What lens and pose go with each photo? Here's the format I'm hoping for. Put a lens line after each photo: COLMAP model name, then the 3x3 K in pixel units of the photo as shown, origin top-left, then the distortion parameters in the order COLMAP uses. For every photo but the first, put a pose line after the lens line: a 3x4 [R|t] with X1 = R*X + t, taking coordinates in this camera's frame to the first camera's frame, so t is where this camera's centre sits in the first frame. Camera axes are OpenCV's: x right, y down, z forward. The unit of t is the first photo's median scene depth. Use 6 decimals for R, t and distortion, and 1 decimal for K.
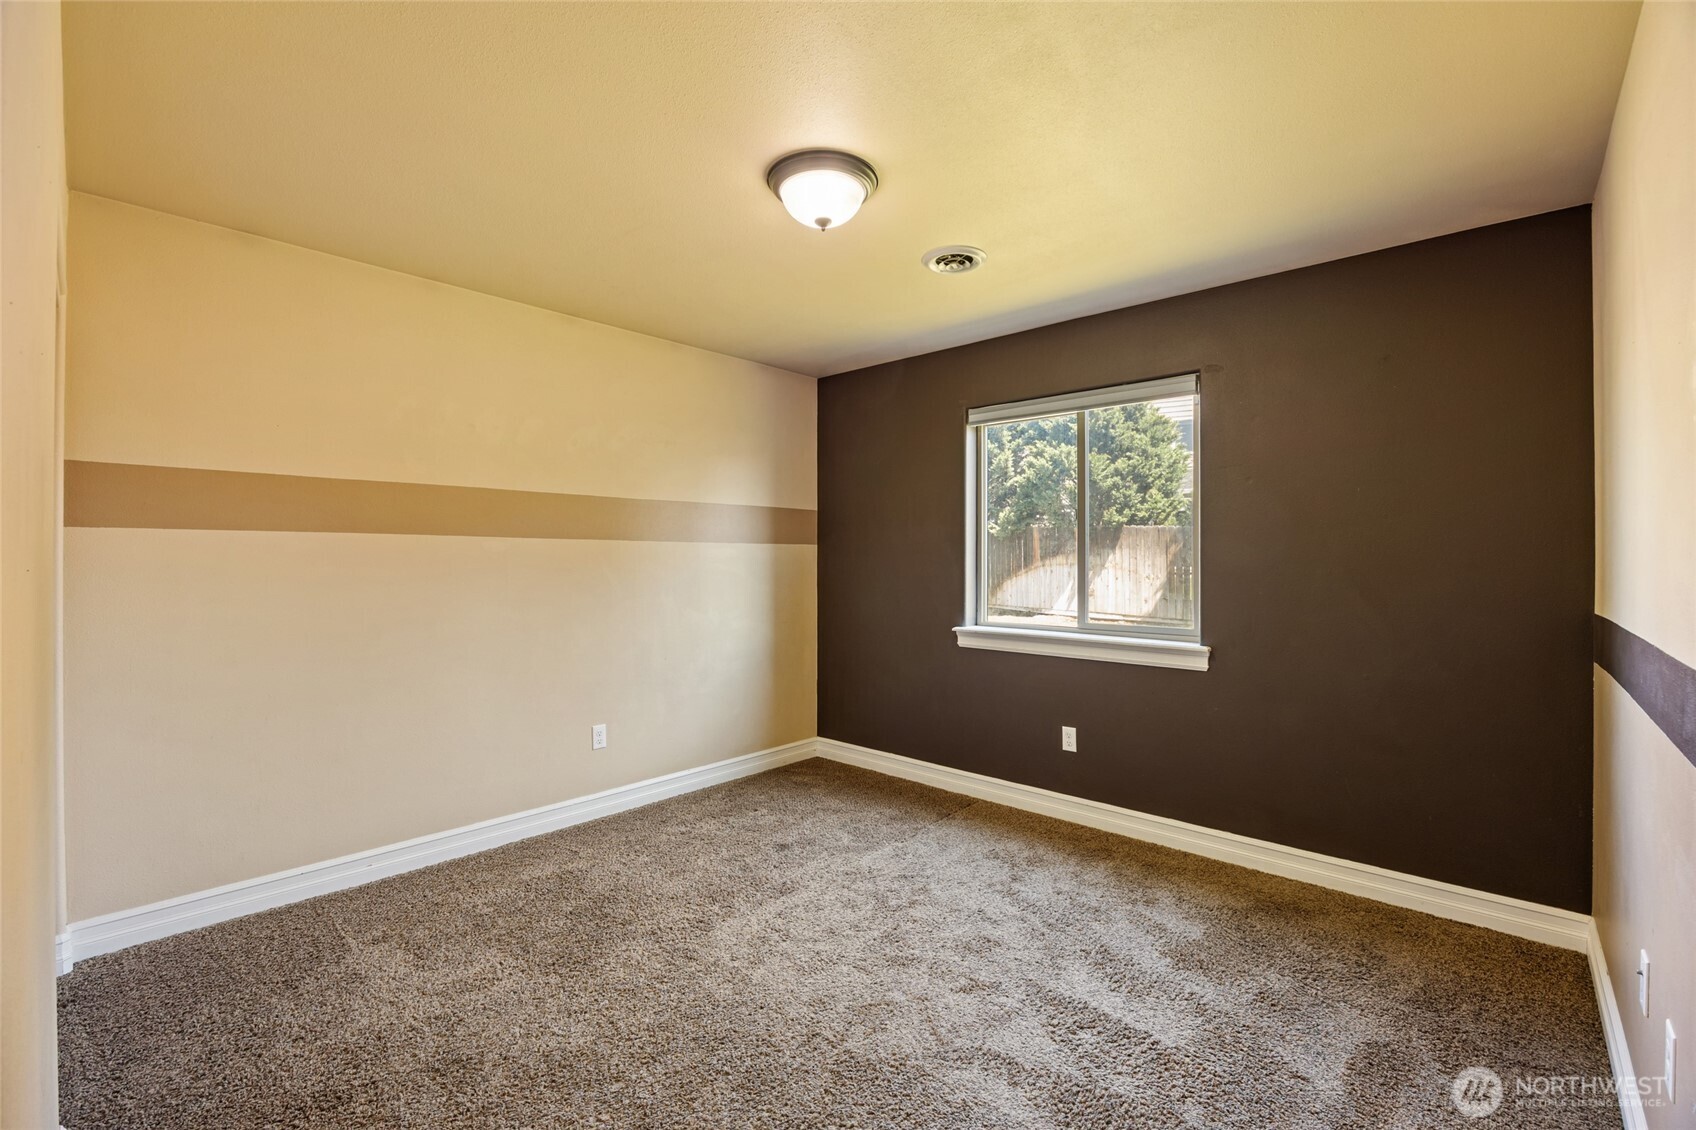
lens RADIAL K [[736.6, 0, 841.6], [0, 736.6, 561.1], [0, 0, 1]] dist [-0.019991, 0.002715]
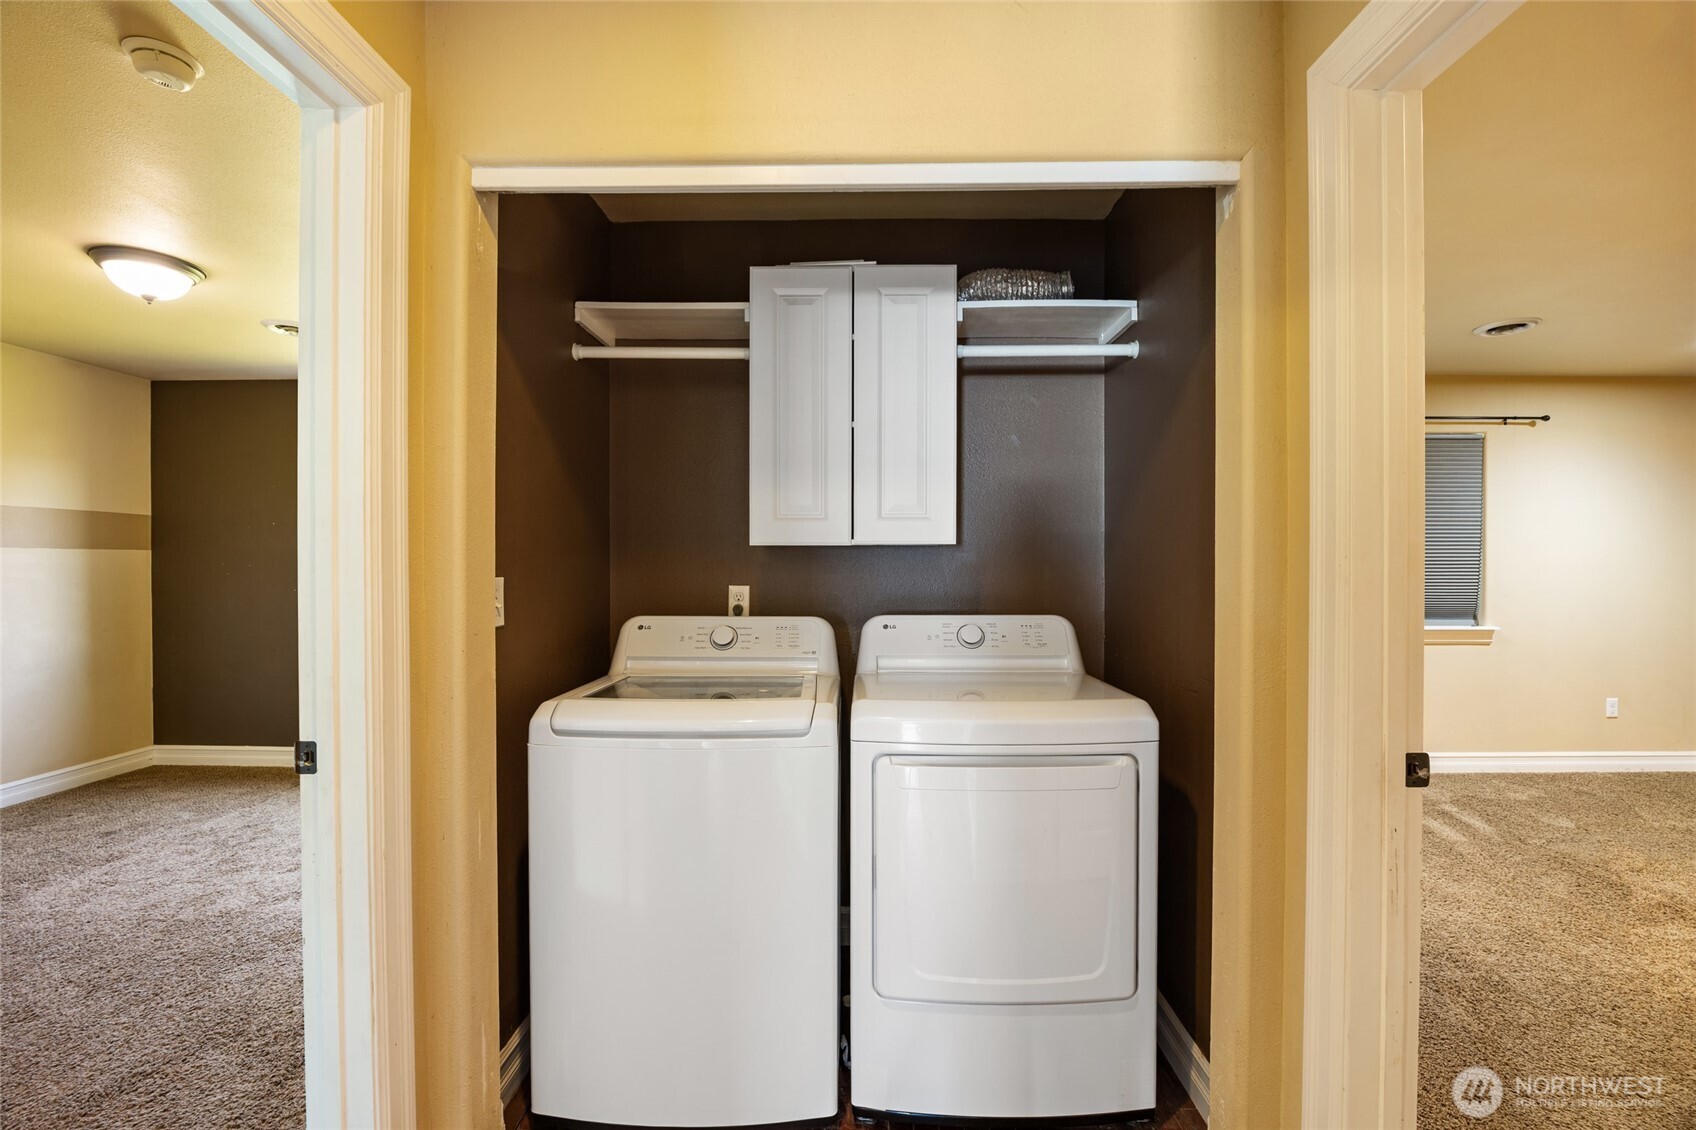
lens RADIAL K [[736.6, 0, 856.3], [0, 736.6, 566.7], [0, 0, 1]] dist [-0.019991, 0.002715]
pose [[0.744916, -0.007326, 0.667118, 0.038486], [0.005138, 0.999973, 0.005244, -0.002130], [-0.667138, -0.000479, 0.744934, -0.587385]]
